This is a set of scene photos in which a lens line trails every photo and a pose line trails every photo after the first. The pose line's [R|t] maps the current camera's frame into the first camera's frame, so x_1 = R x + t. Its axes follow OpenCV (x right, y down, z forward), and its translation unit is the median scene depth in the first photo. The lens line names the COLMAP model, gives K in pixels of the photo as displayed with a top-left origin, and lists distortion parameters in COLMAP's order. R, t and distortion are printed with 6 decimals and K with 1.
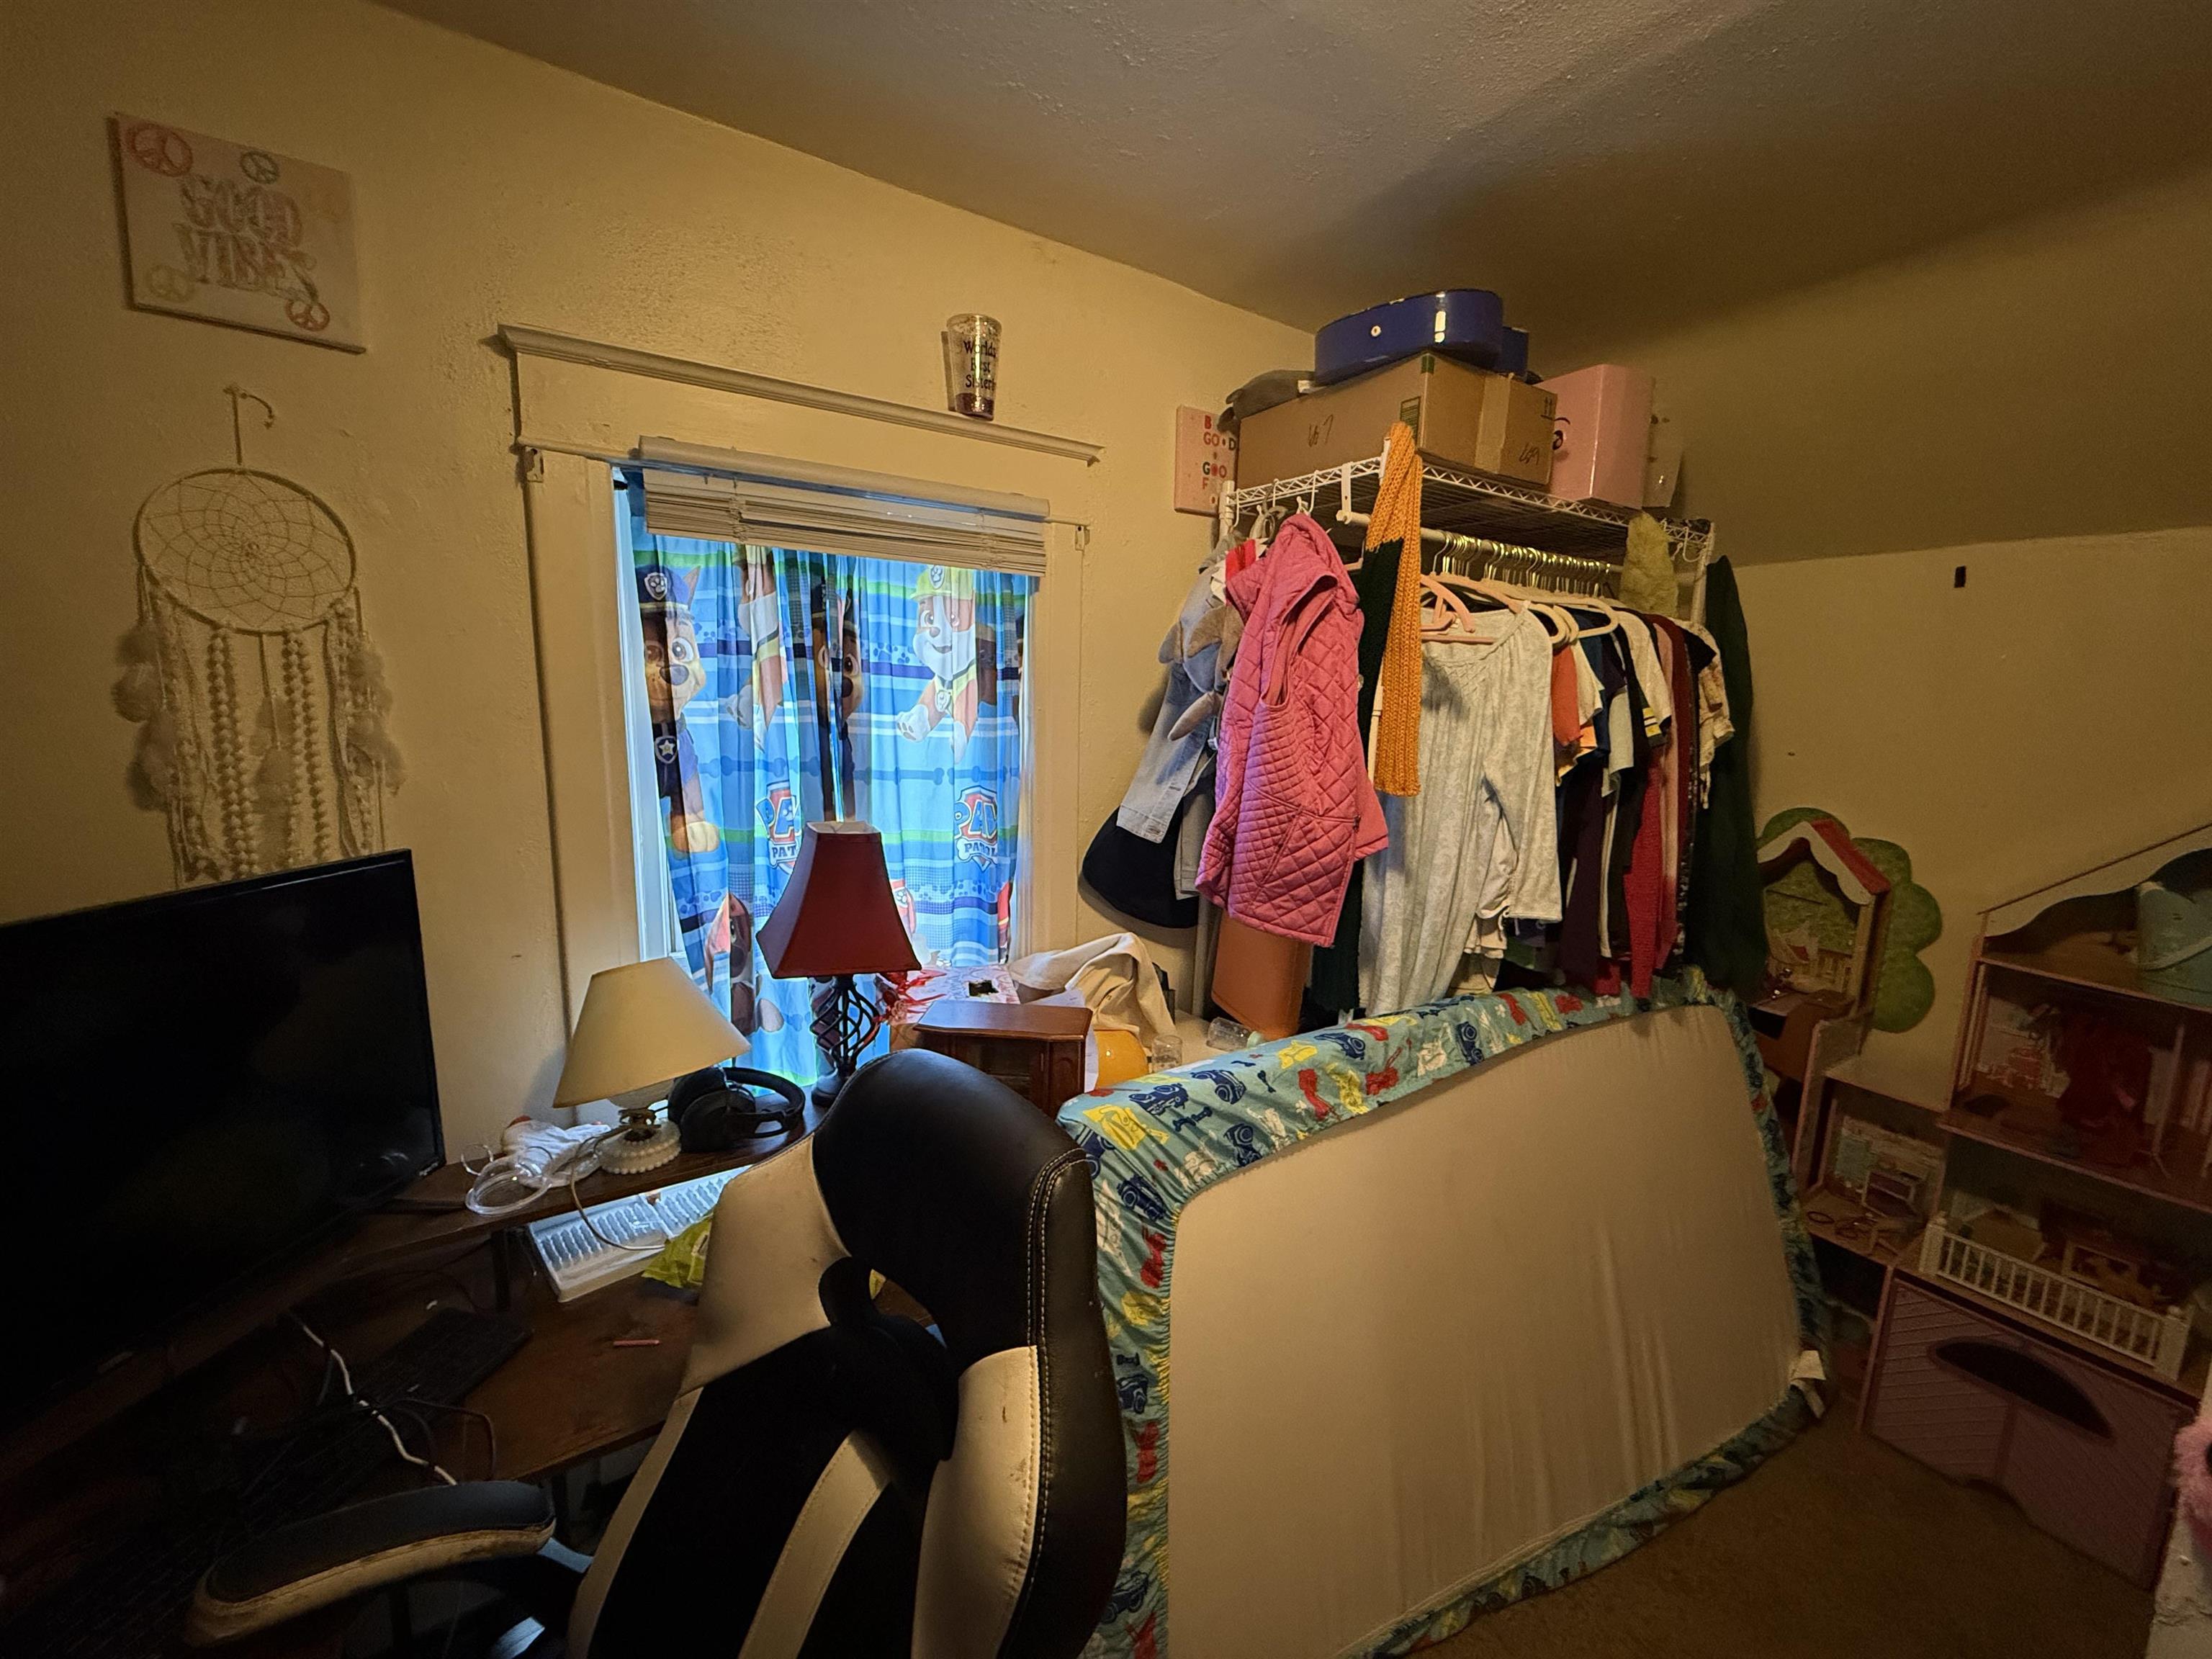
lens RADIAL K [[882.1, 0, 1103.4], [0, 882.1, 827.4], [0, 0, 1]] dist [0.000145, 0.000110]
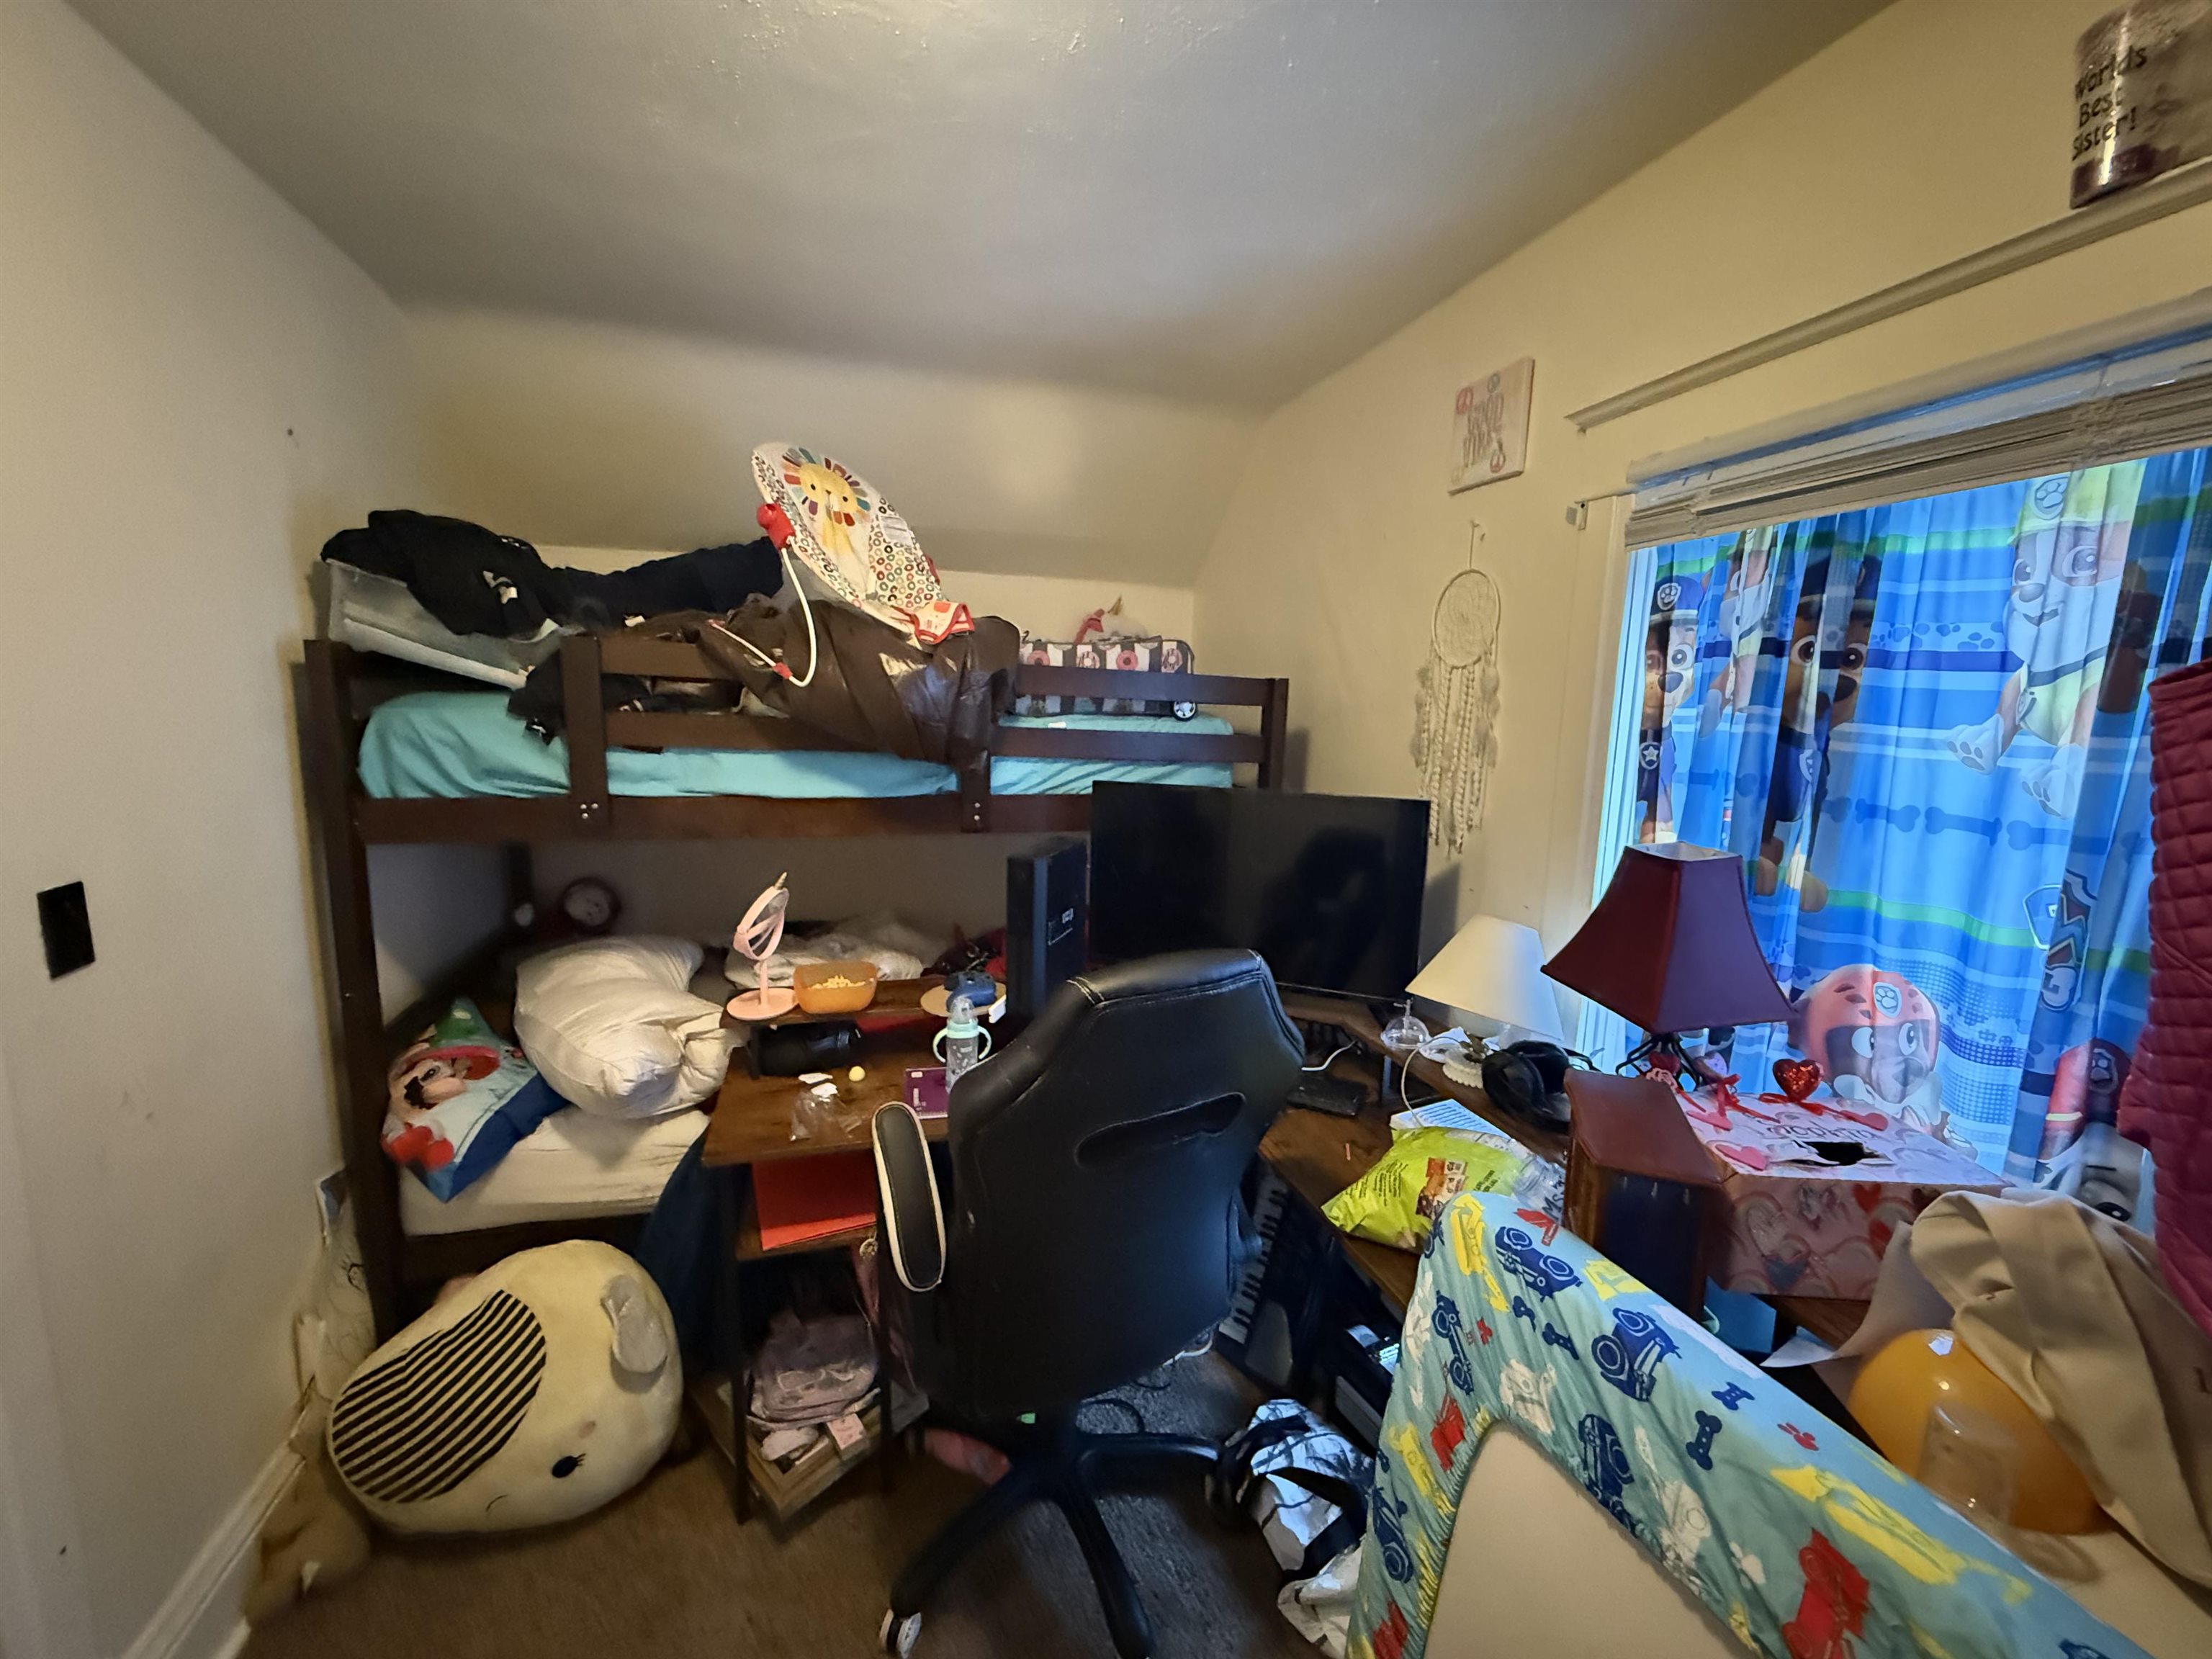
lens RADIAL K [[882.1, 0, 1103.4], [0, 882.1, 827.4], [0, 0, 1]] dist [0.000145, 0.000110]
pose [[-0.293254, 0.101917, -0.950587, 0.662721], [-0.178285, 0.971030, 0.159109, -0.056558], [0.939264, 0.216135, -0.266588, 0.687210]]
